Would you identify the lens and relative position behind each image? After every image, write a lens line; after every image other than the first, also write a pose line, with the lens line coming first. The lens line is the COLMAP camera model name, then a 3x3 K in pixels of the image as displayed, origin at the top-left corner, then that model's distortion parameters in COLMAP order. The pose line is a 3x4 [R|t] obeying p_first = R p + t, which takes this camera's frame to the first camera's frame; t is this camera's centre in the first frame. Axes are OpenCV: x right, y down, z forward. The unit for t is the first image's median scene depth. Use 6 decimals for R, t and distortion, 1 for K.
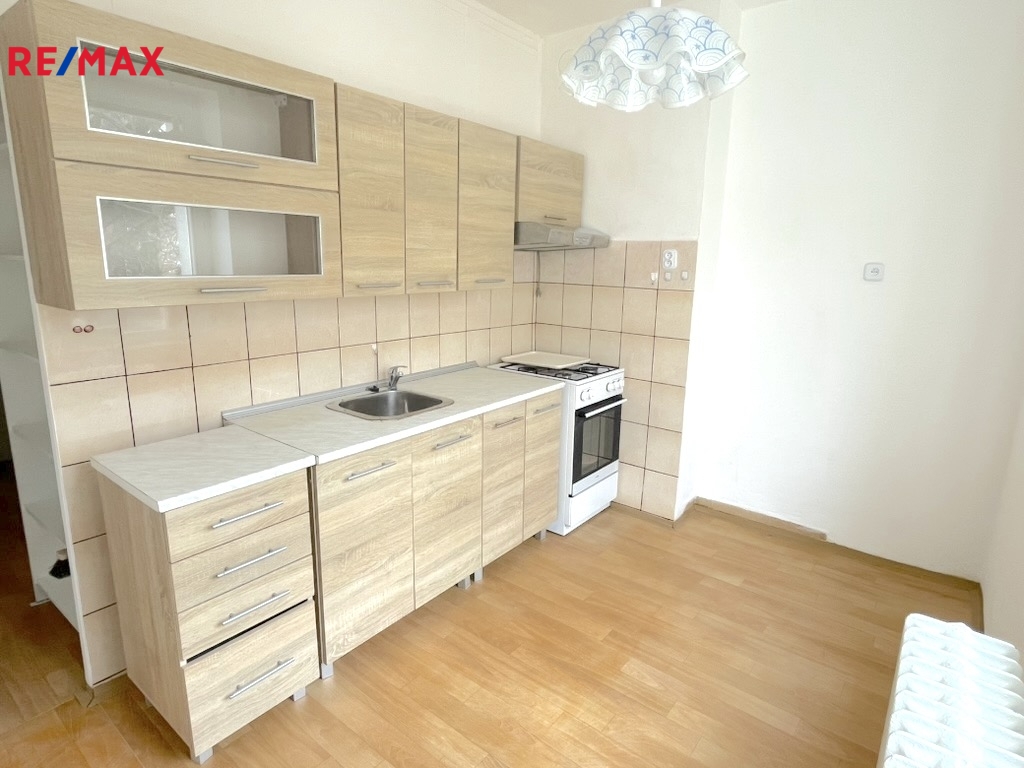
lens RADIAL K [[568.7, 0, 514.1], [0, 568.7, 379.3], [0, 0, 1]] dist [-0.003908, 0.000264]
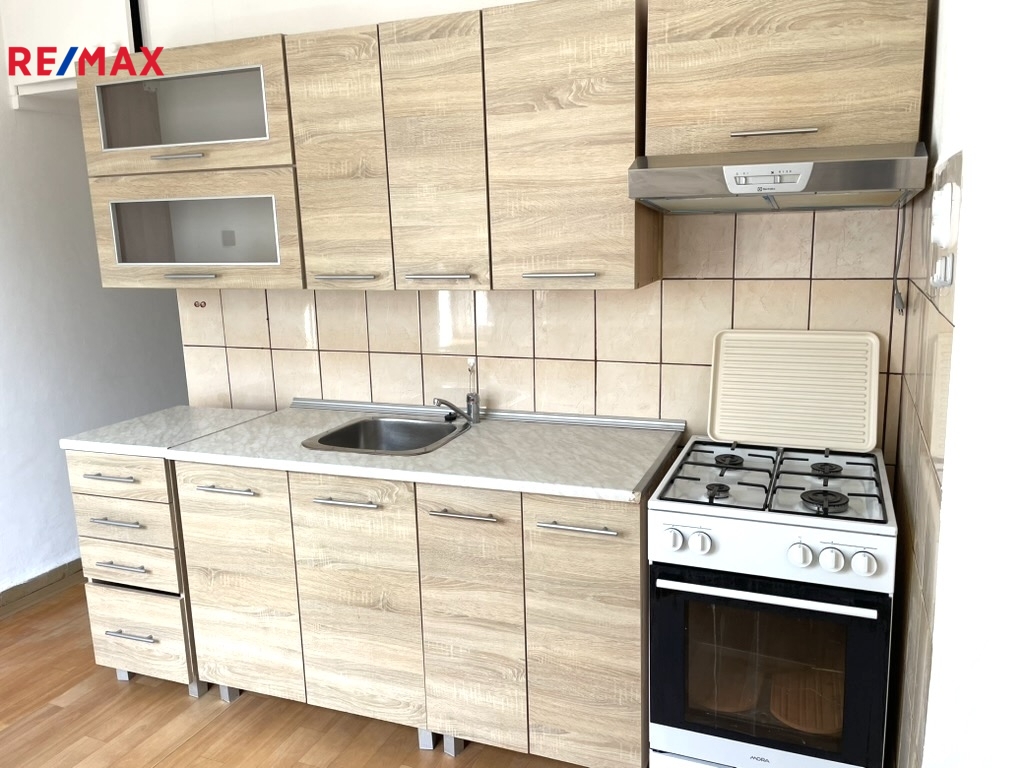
lens RADIAL K [[772.6, 0, 518.3], [0, 772.6, 376.5], [0, 0, 1]] dist [0.060522, -0.025899]
pose [[0.283867, 0.148669, -0.947268, 0.882618], [-0.170753, 0.979954, 0.102629, -0.186804], [0.943537, 0.132616, 0.303562, 0.950902]]
